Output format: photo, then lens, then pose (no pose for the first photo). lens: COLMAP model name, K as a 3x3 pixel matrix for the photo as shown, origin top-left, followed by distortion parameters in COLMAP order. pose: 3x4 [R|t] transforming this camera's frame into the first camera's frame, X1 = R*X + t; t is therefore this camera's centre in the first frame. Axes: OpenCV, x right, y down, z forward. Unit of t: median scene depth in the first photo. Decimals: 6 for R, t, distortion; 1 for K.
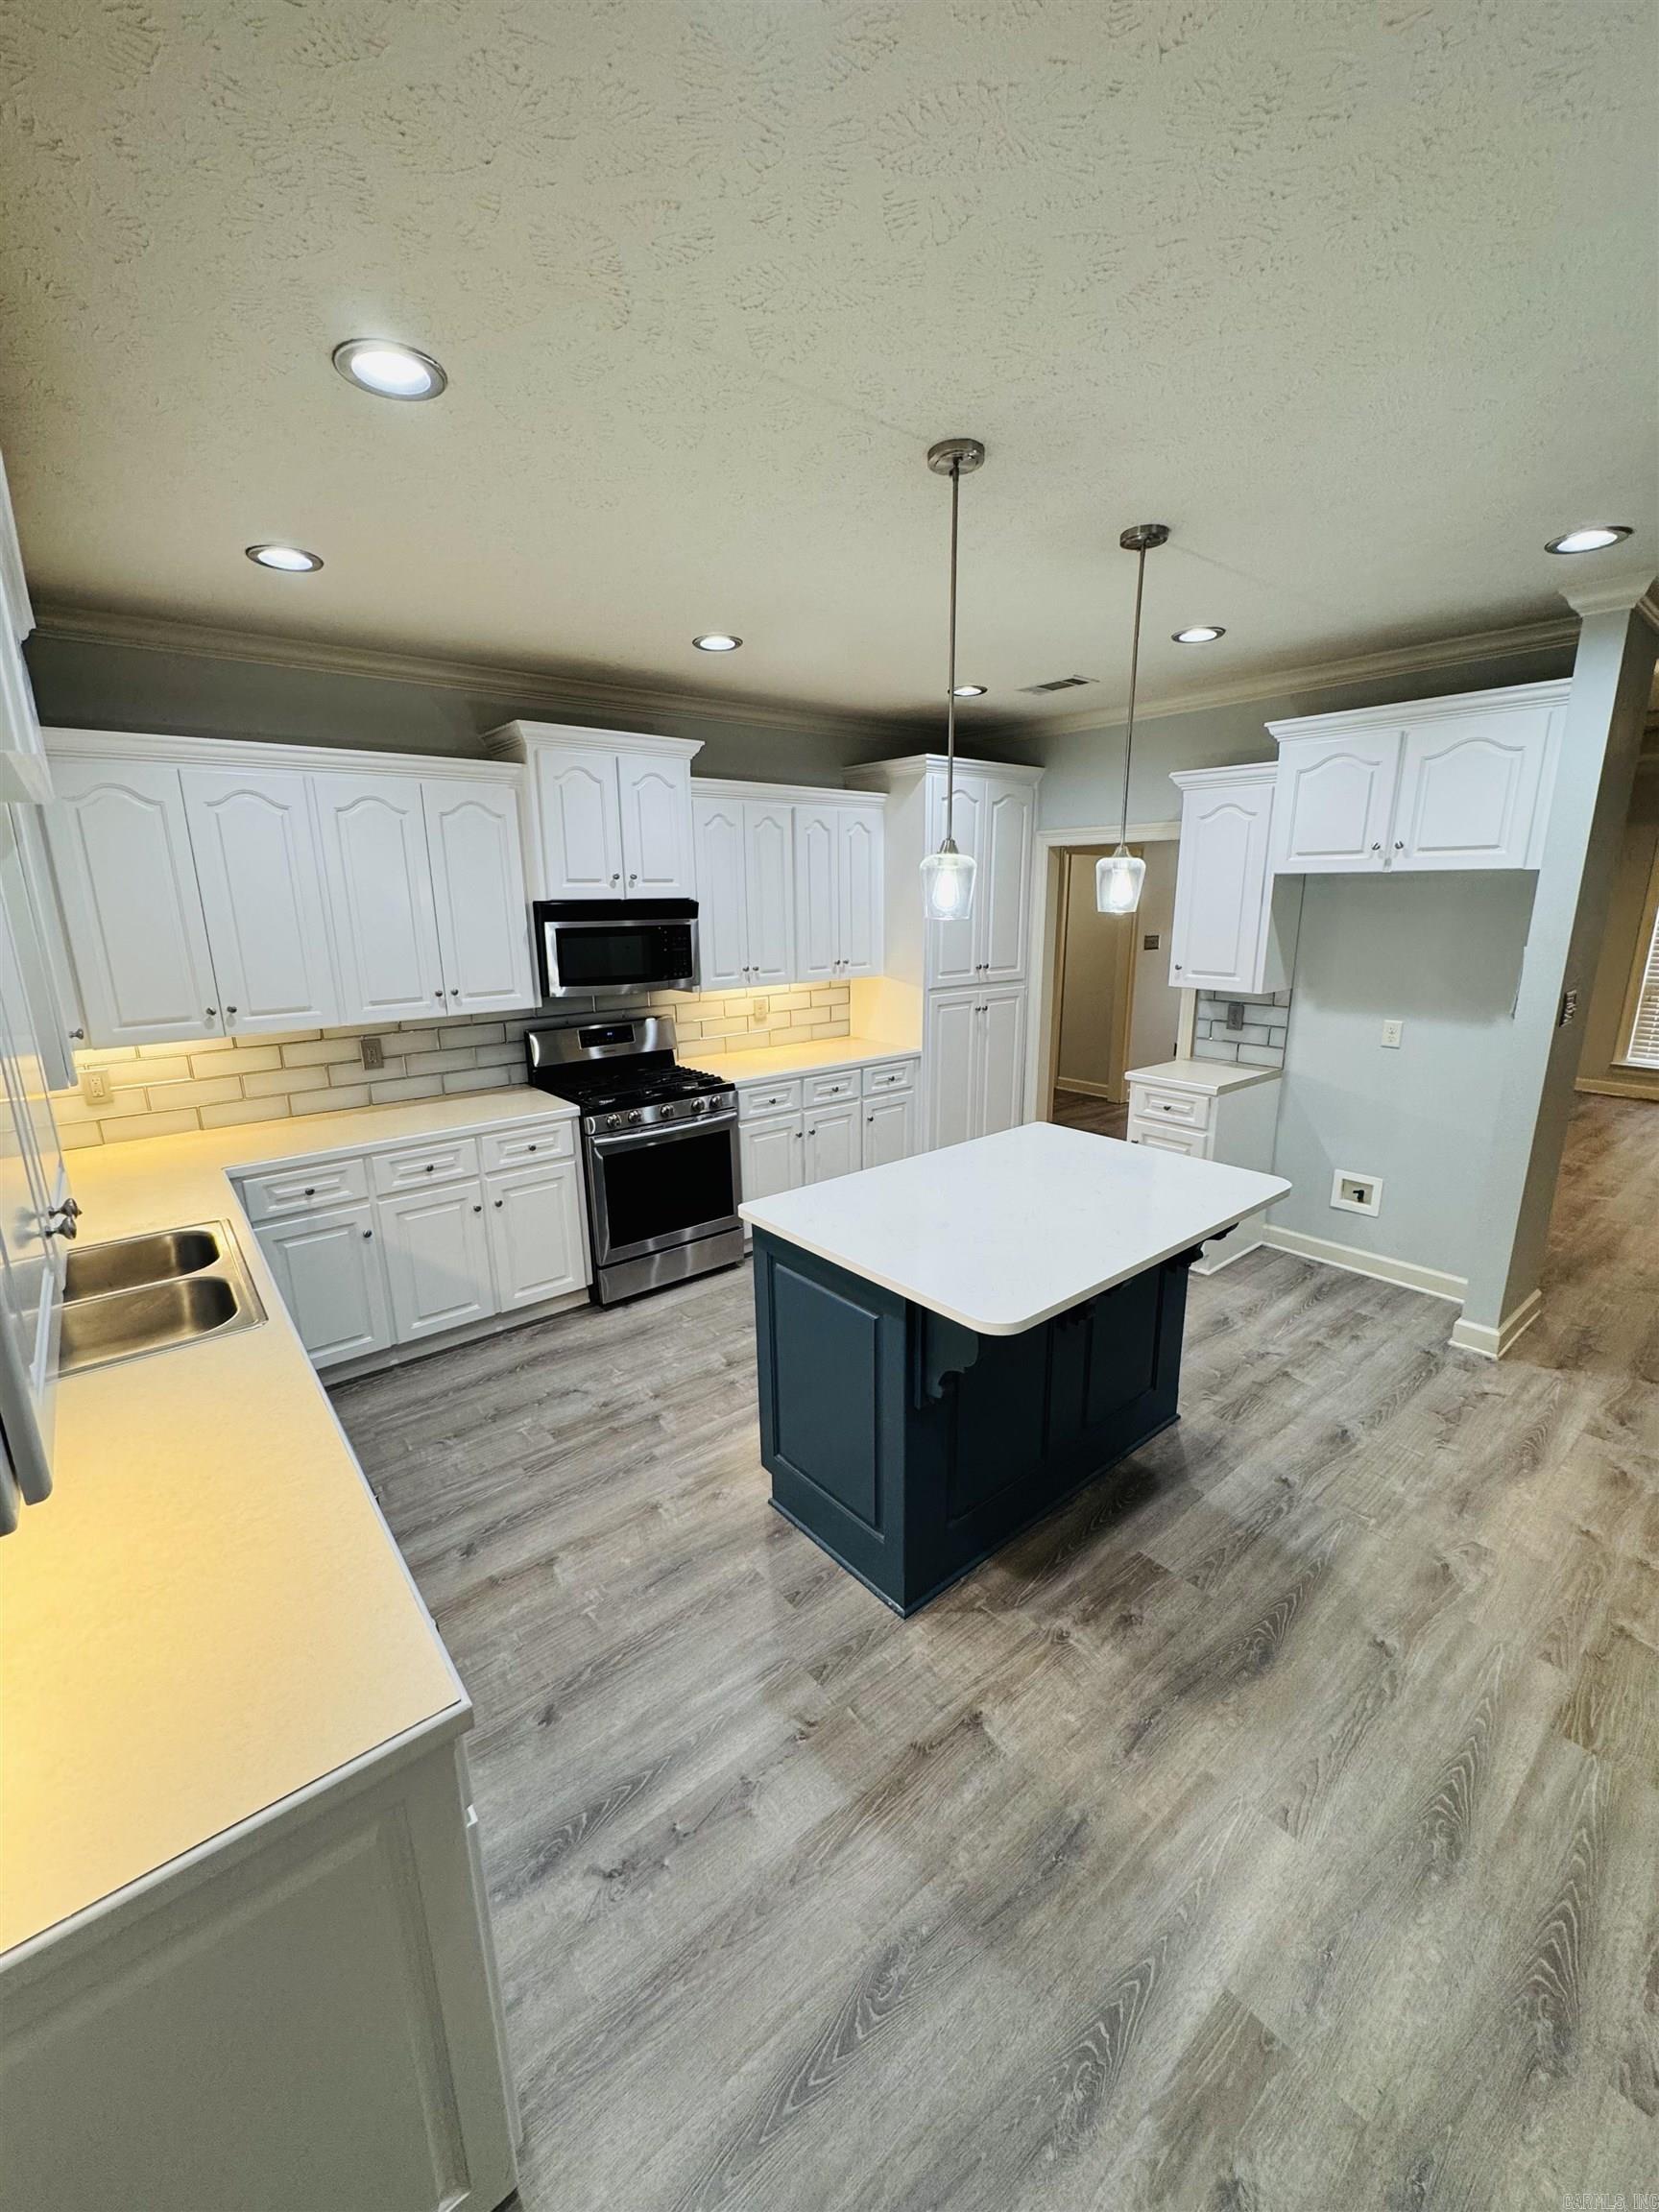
lens RADIAL K [[881.4, 0, 831.6], [0, 881.4, 1106.3], [0, 0, 1]] dist [-0.003761, 0.000610]
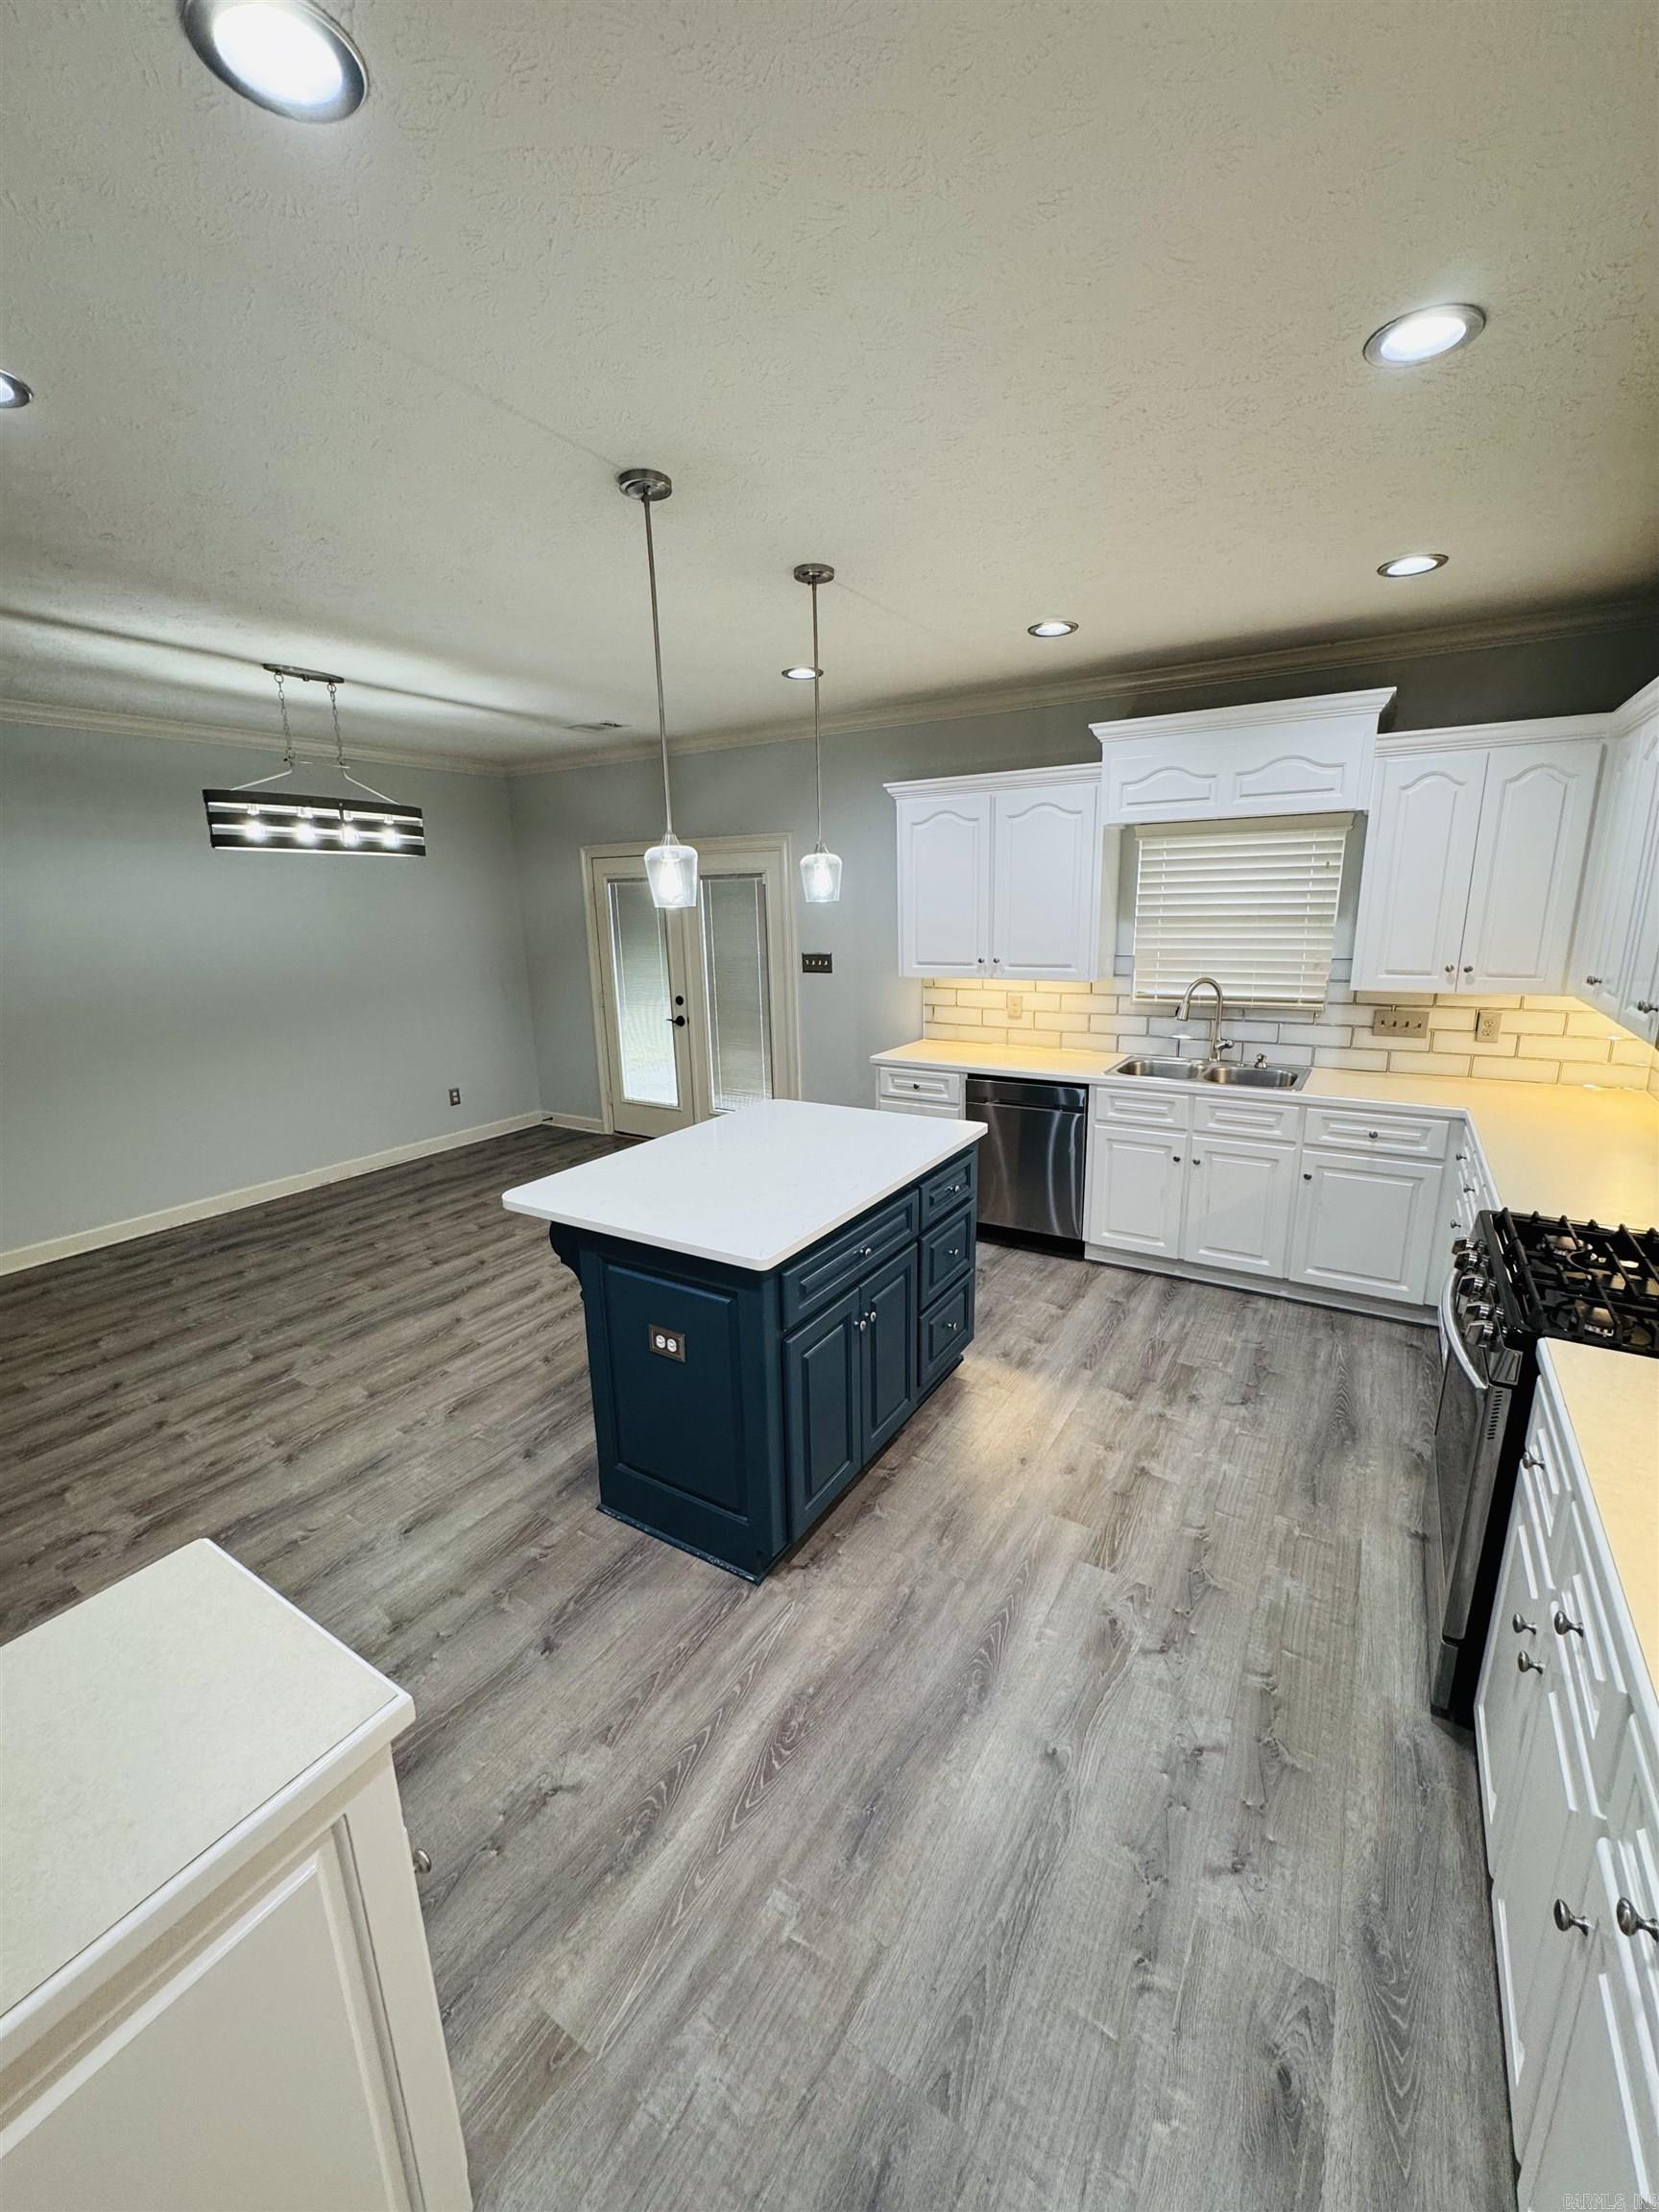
lens RADIAL K [[881.4, 0, 831.6], [0, 881.4, 1106.3], [0, 0, 1]] dist [-0.003761, 0.000610]
pose [[-0.947092, 0.106291, -0.302851, 0.411729], [-0.044311, 0.891238, 0.451367, -0.399660], [0.317888, 0.440905, -0.839374, 1.672684]]
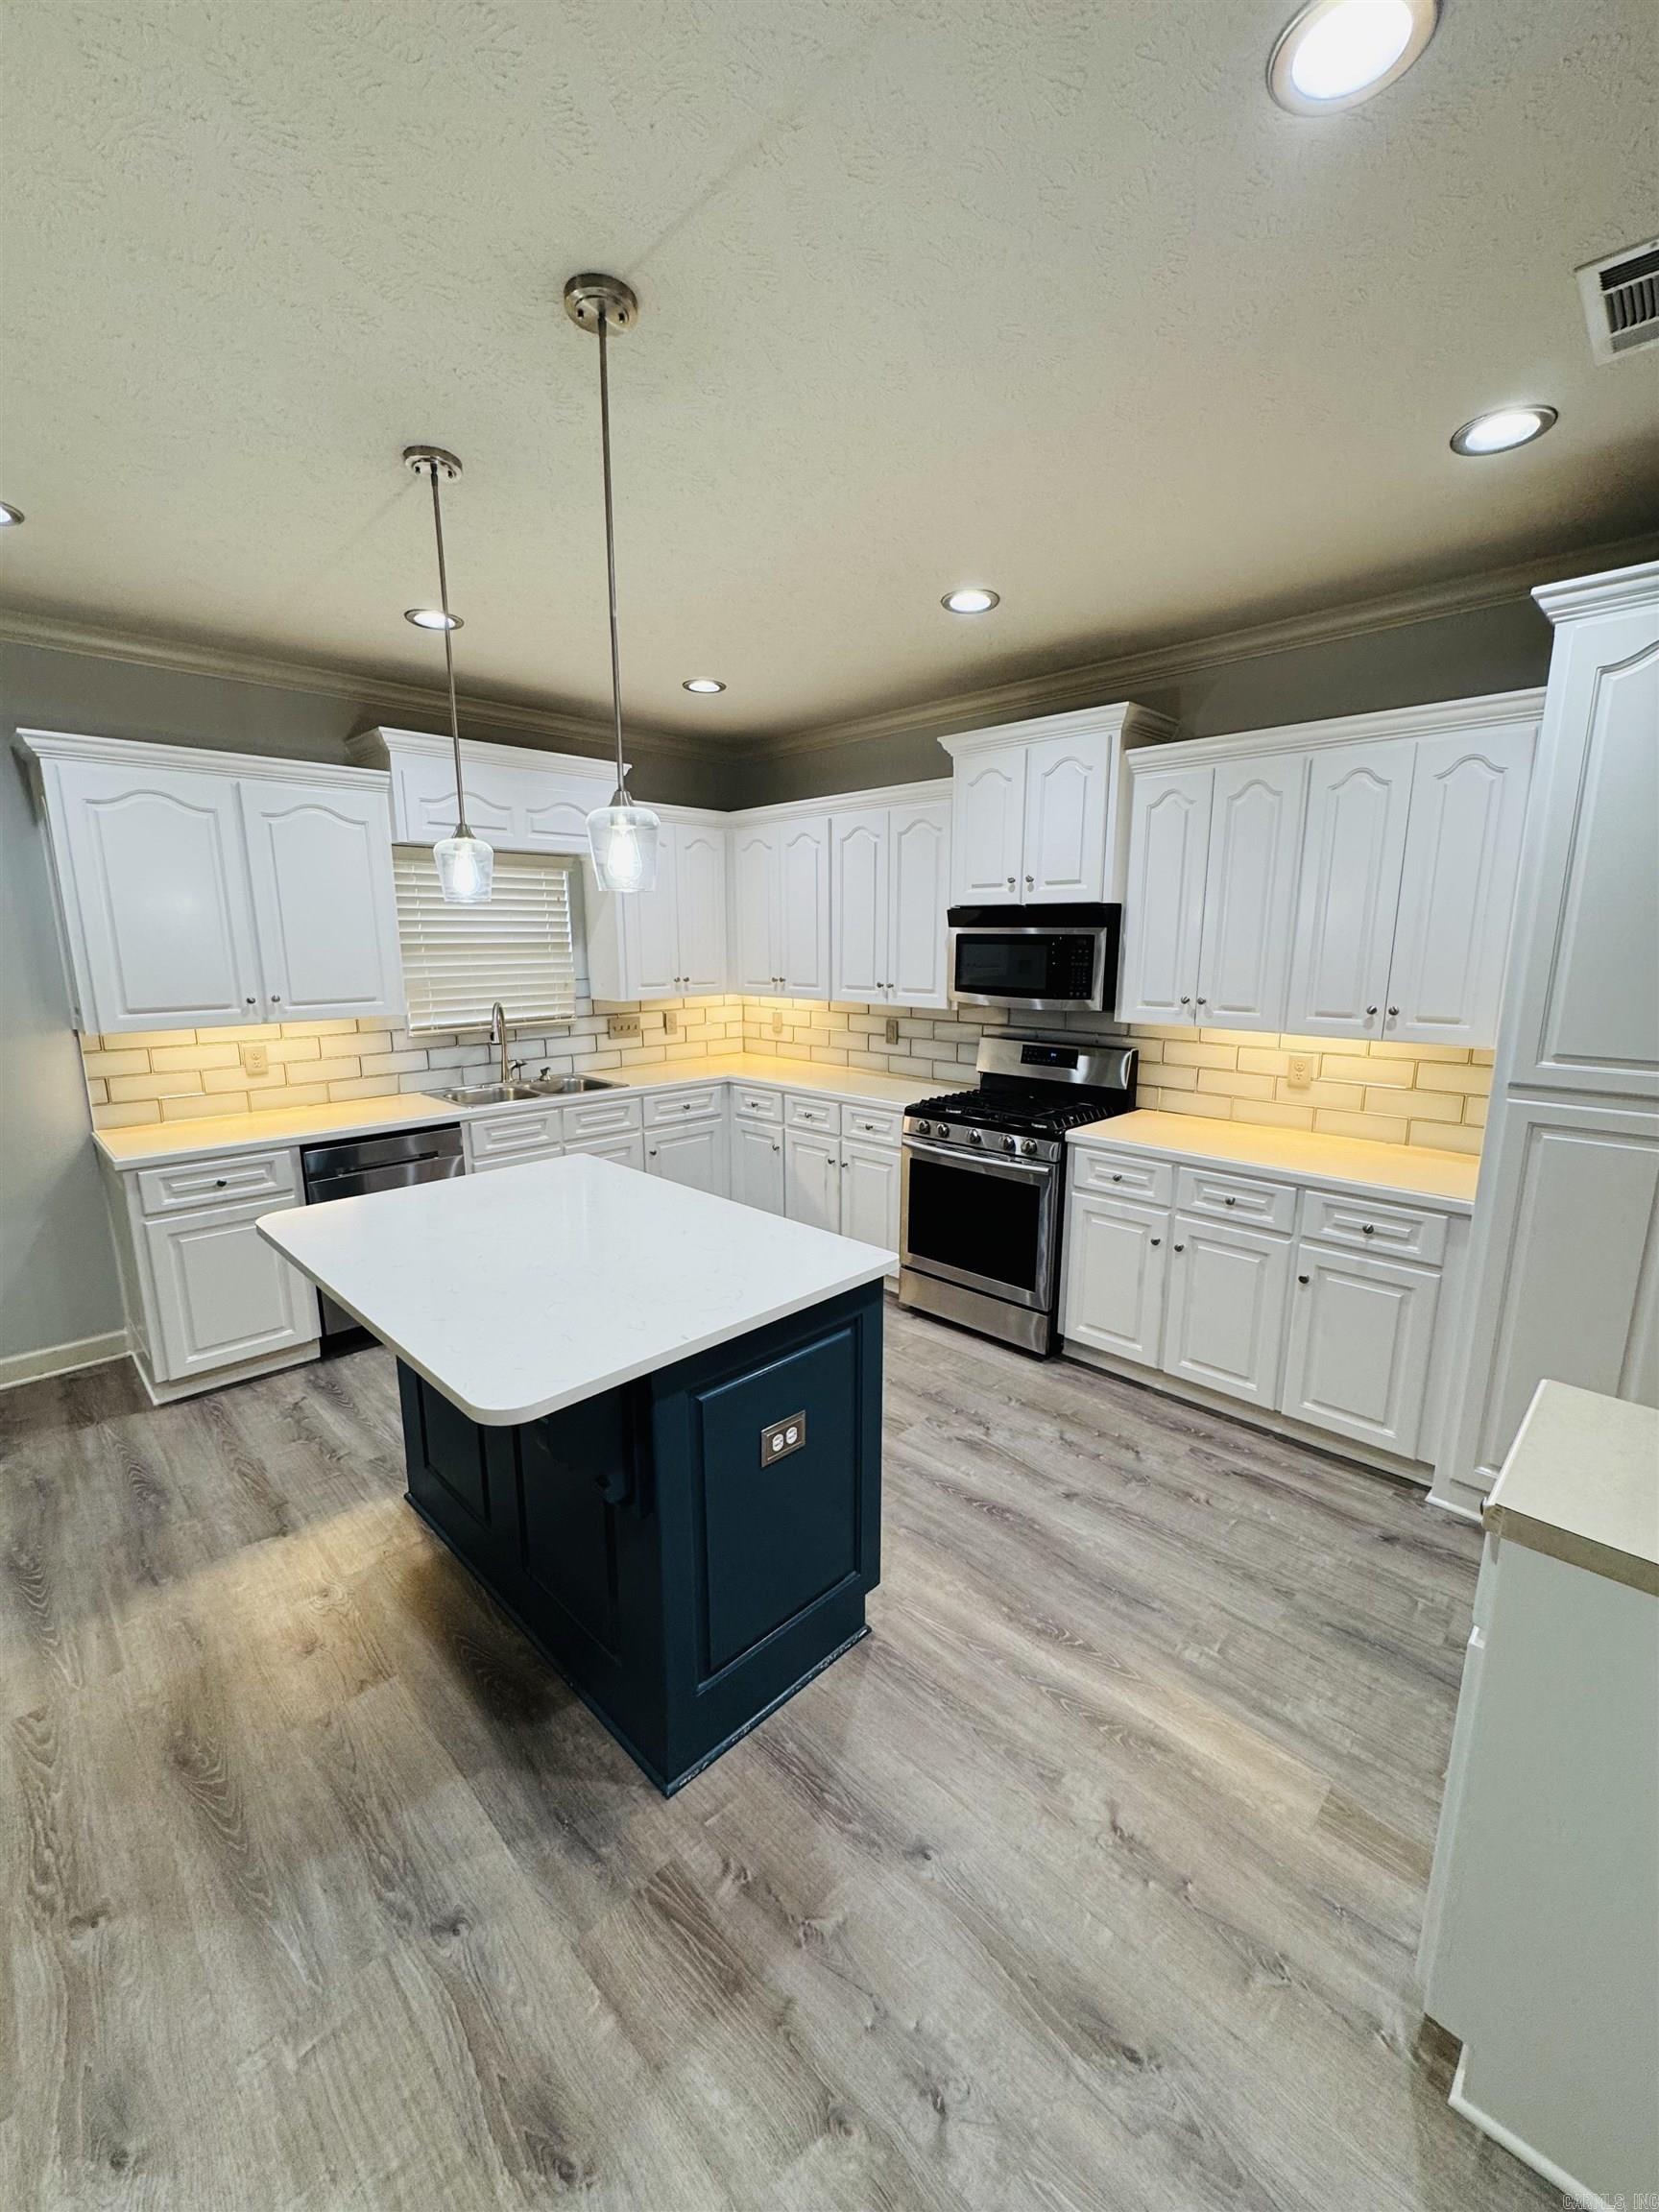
lens RADIAL K [[881.4, 0, 831.6], [0, 881.4, 1106.3], [0, 0, 1]] dist [-0.003761, 0.000610]
pose [[0.098771, 0.199737, -0.974859, 0.893069], [-0.238007, 0.955957, 0.171750, -0.192463], [0.966228, 0.215060, 0.141960, 0.961606]]
